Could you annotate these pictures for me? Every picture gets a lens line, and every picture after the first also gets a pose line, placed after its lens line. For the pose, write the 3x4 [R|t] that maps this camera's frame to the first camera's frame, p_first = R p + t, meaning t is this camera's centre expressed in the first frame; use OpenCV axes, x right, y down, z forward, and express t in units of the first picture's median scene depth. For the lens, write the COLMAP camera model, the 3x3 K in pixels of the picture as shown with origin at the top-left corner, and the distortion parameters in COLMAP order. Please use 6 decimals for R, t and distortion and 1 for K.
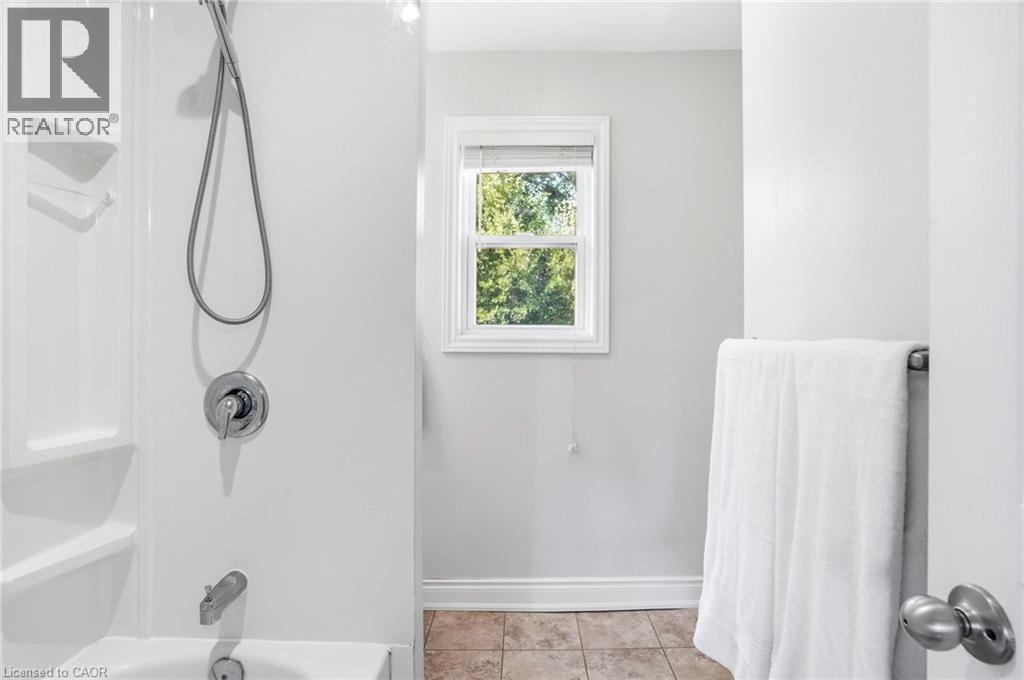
lens RADIAL K [[530.3, 0, 512.5], [0, 530.3, 334.0], [0, 0, 1]] dist [-0.058493, 0.029498]
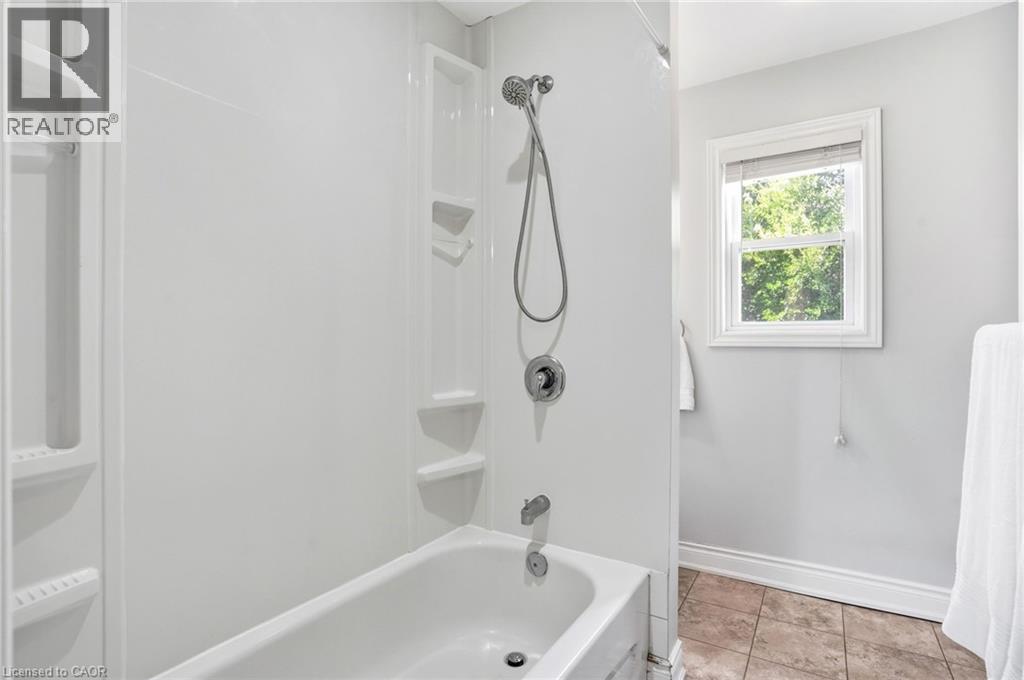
lens RADIAL K [[530.3, 0, 512.5], [0, 530.3, 334.0], [0, 0, 1]] dist [-0.058493, 0.029498]
pose [[0.847382, -0.012504, -0.530836, 0.127484], [0.002711, 0.999812, -0.019223, 0.031474], [0.530976, 0.014850, 0.847257, -0.209734]]
